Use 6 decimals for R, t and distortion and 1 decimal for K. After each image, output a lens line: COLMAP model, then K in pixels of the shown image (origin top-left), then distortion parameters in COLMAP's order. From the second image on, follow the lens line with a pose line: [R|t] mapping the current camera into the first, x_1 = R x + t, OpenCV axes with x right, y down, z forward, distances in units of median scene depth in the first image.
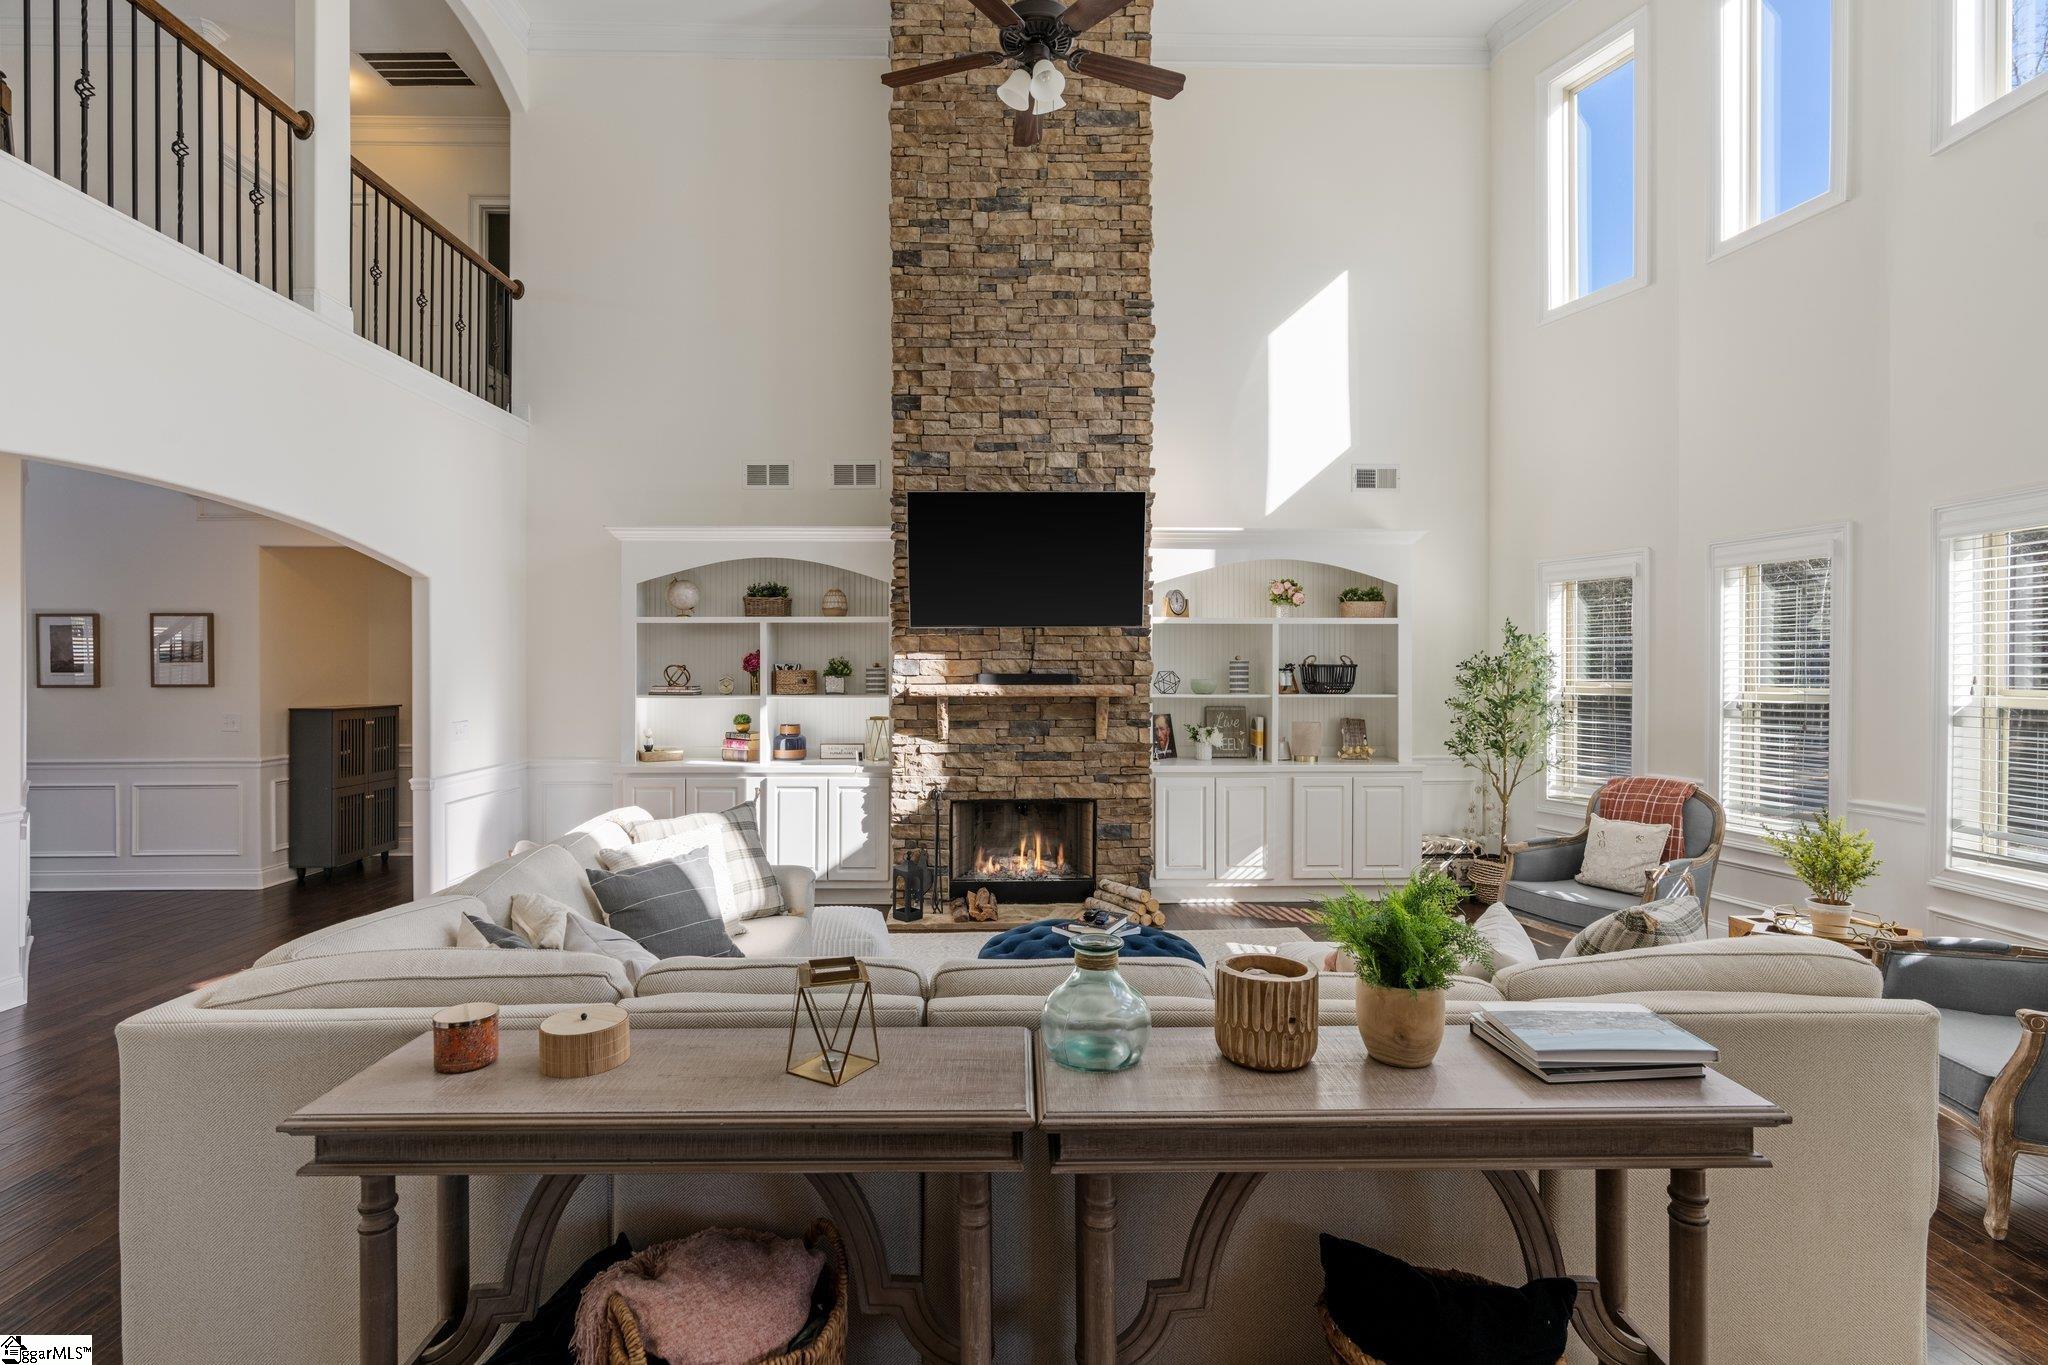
lens RADIAL K [[968.7, 0, 1020.2], [0, 968.7, 667.4], [0, 0, 1]] dist [-0.004259, 0.000490]
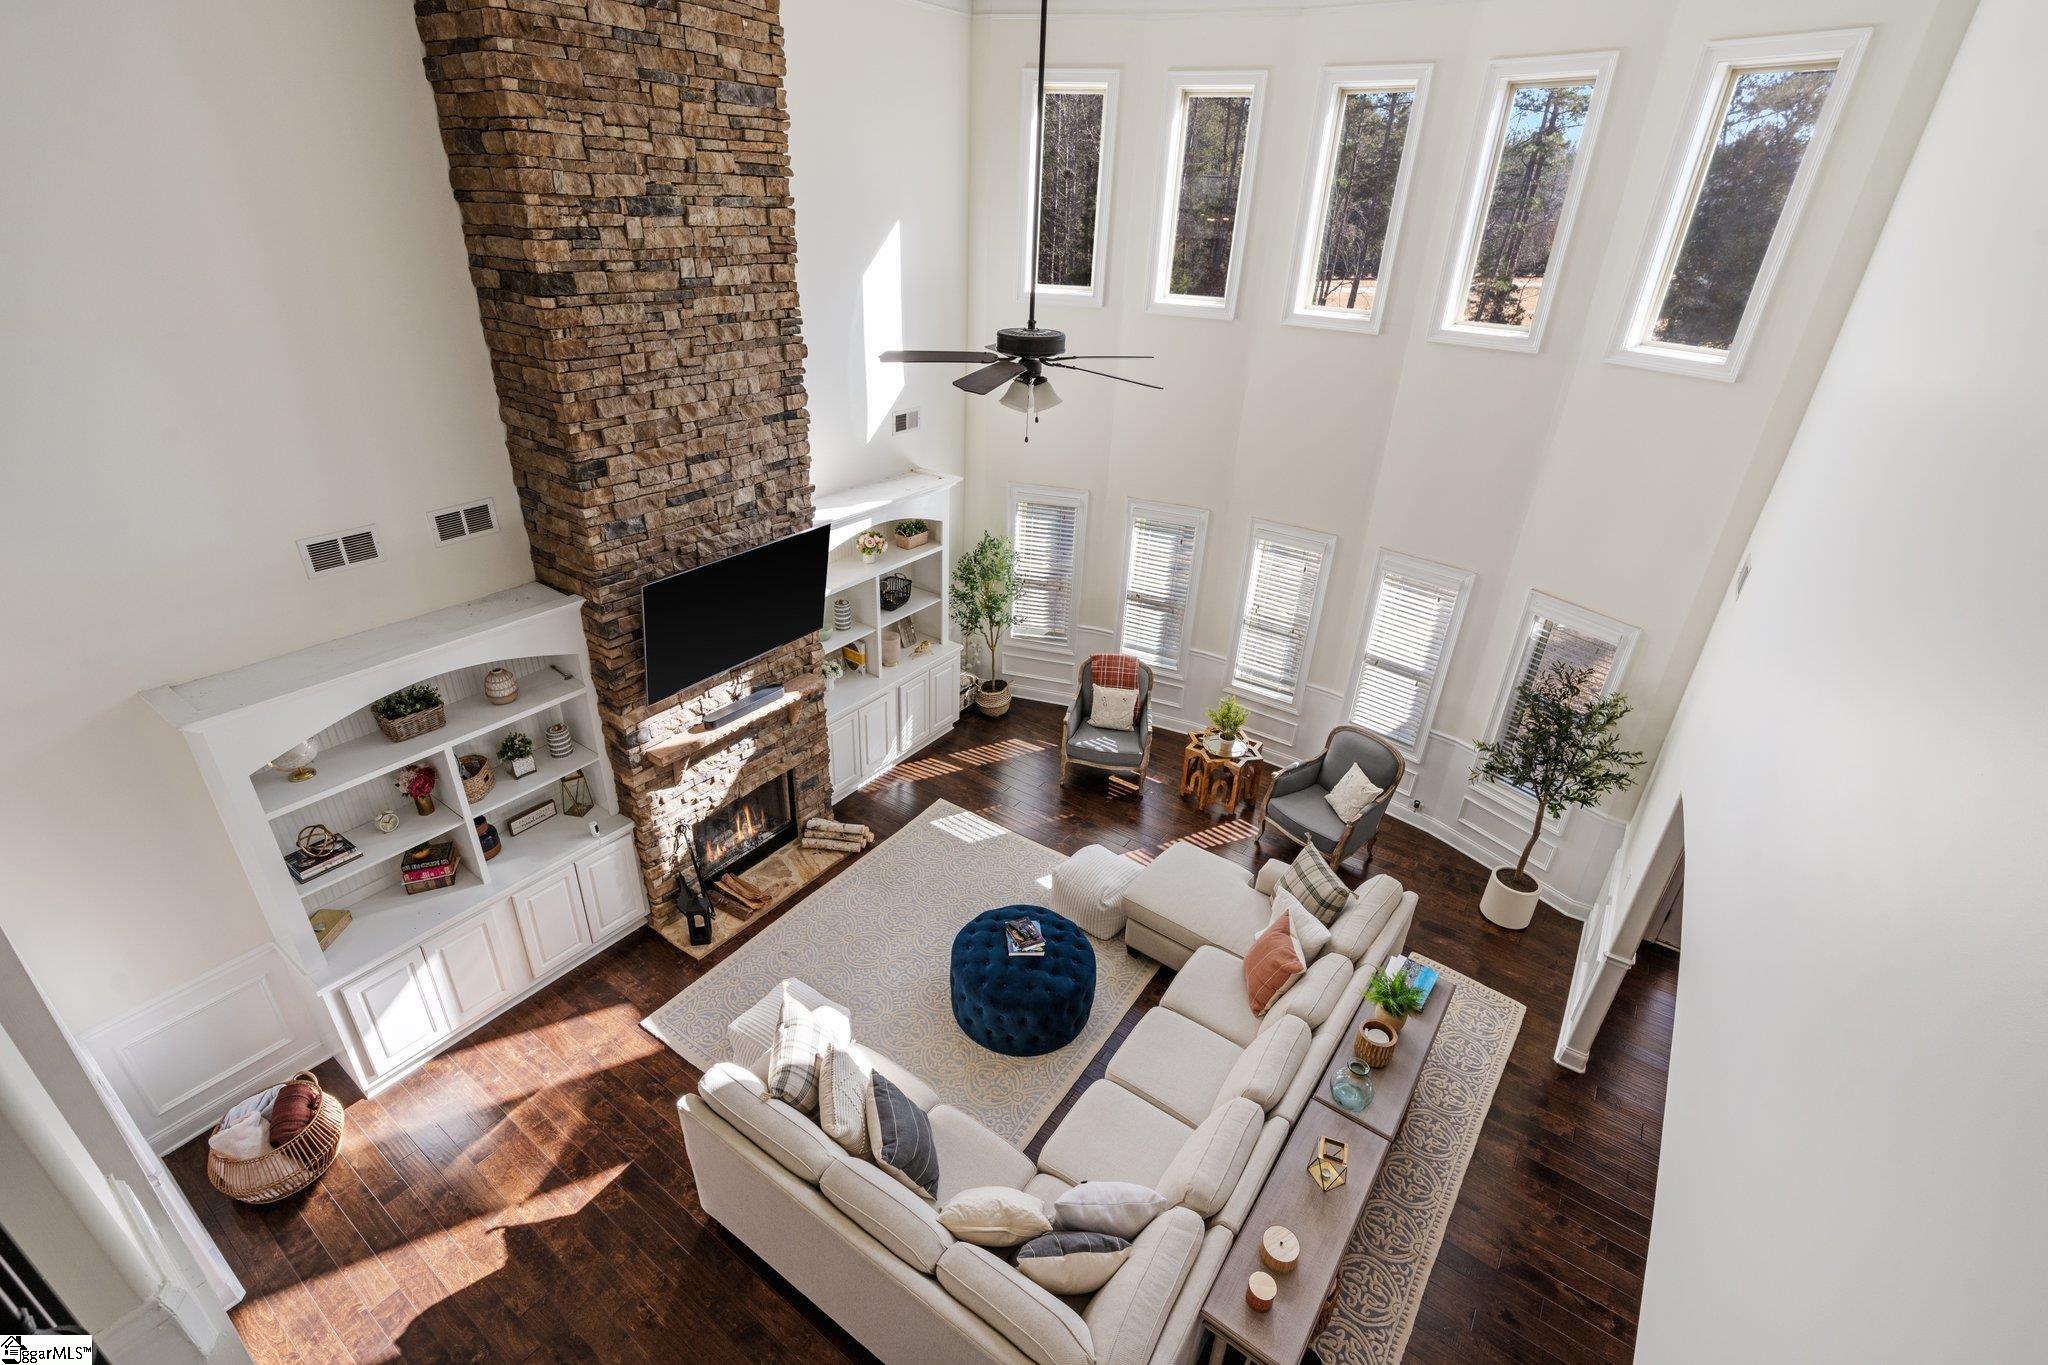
lens RADIAL K [[921.6, 0, 1023.1], [0, 921.6, 682.1], [0, 0, 1]] dist [0.000660, 0.000328]
pose [[0.596556, -0.351585, 0.721463, -0.535183], [-0.039823, 0.884865, 0.464142, -0.495089], [-0.801583, -0.305617, 0.513871, 0.225607]]
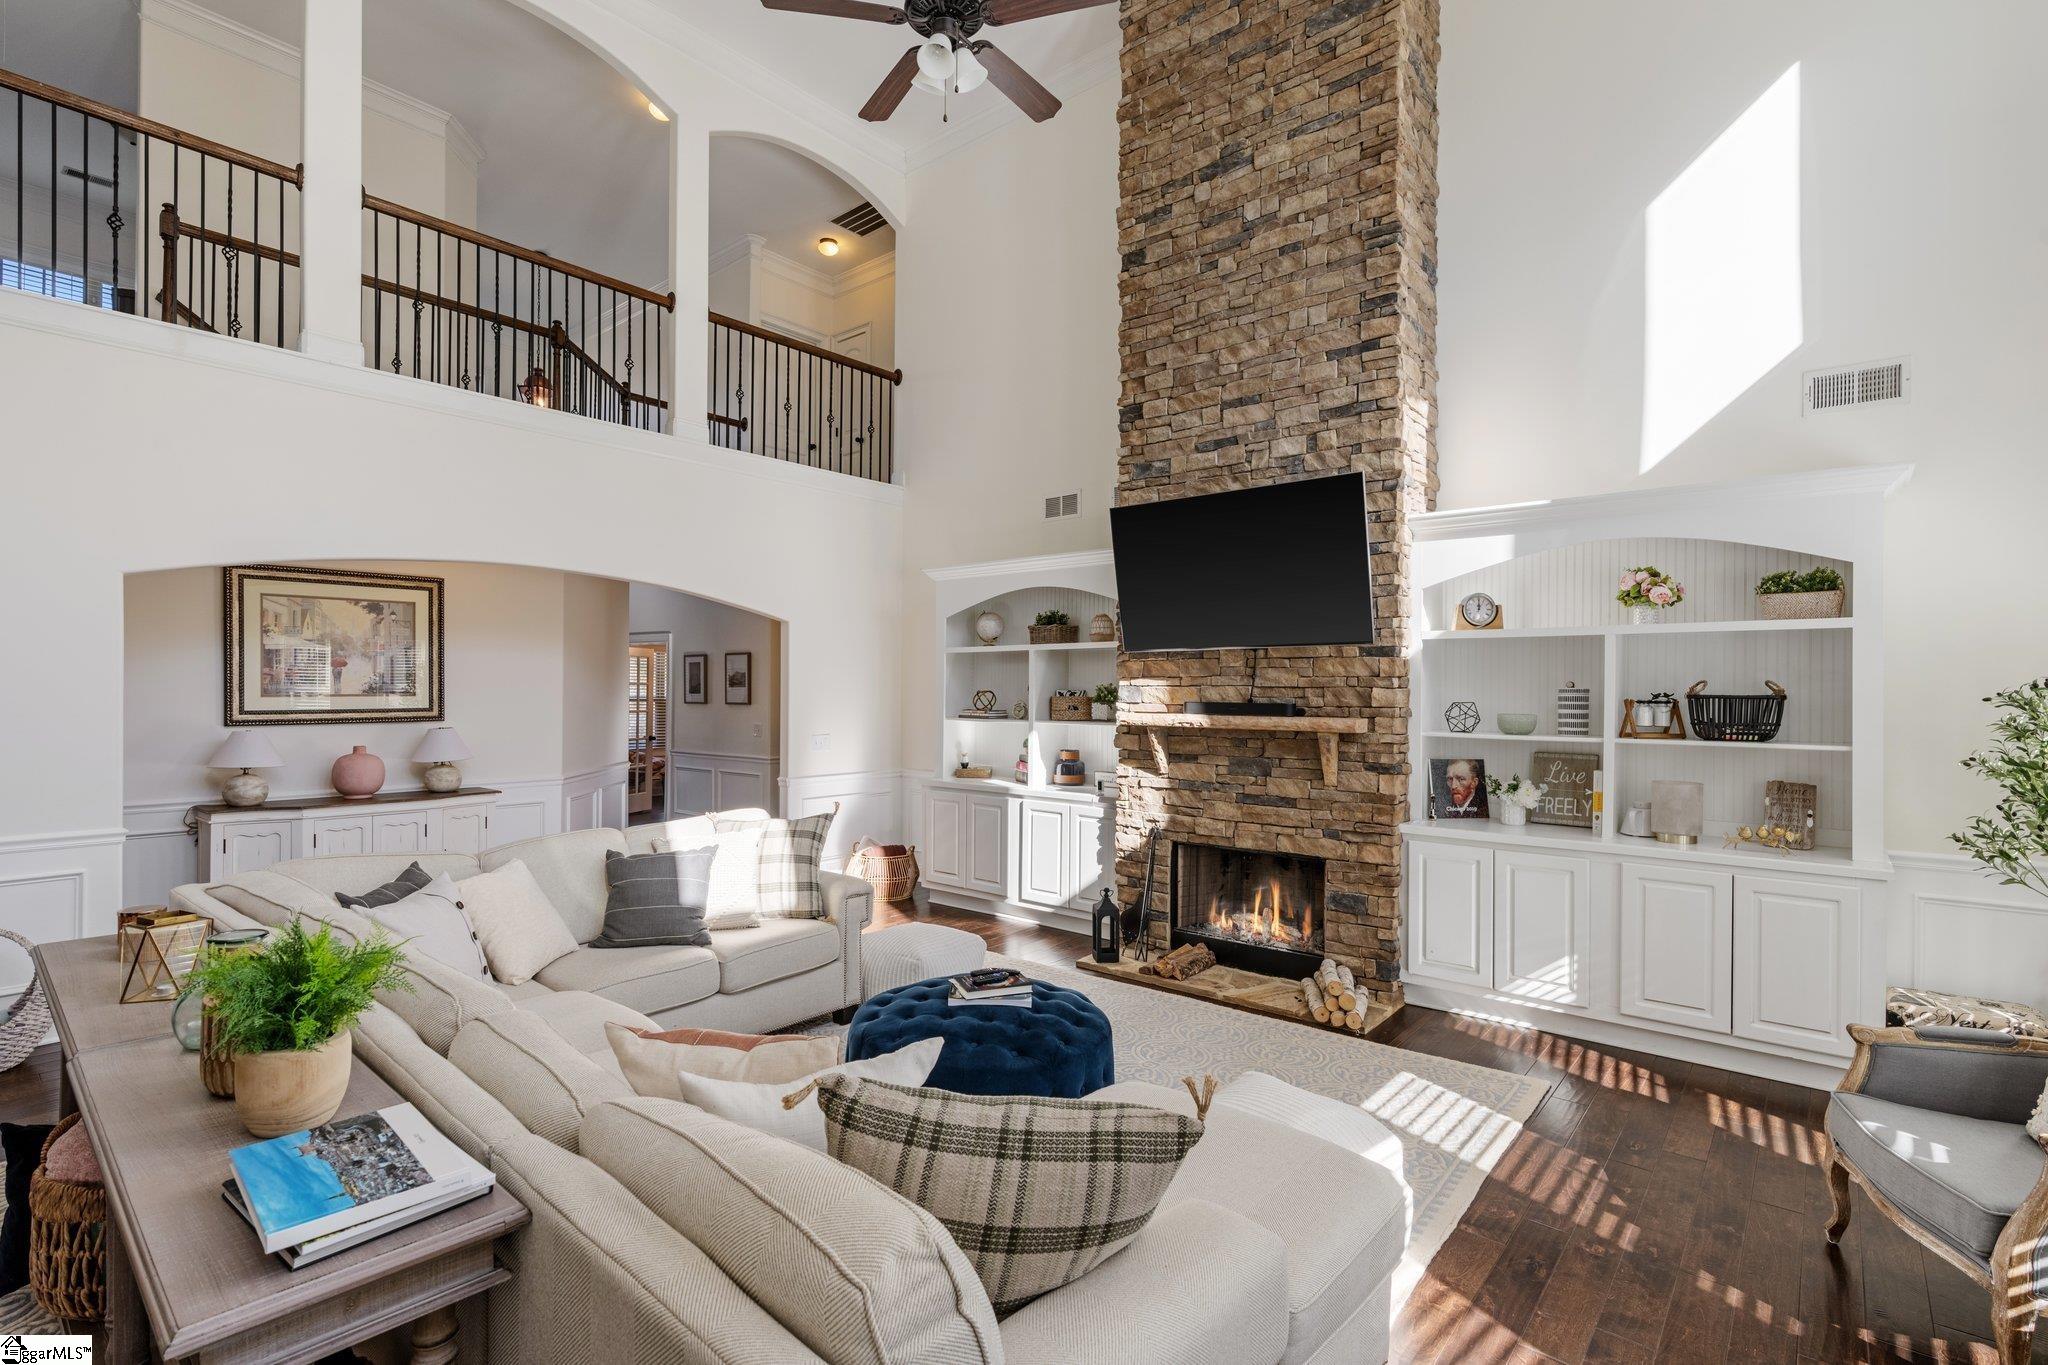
lens RADIAL K [[968.7, 0, 1012.2], [0, 968.7, 693.0], [0, 0, 1]] dist [-0.004259, 0.000490]
pose [[0.741194, 0.006501, -0.671260, 0.427759], [-0.008238, 0.999966, 0.000588, -0.000819], [0.671241, 0.005094, 0.741222, 0.224489]]
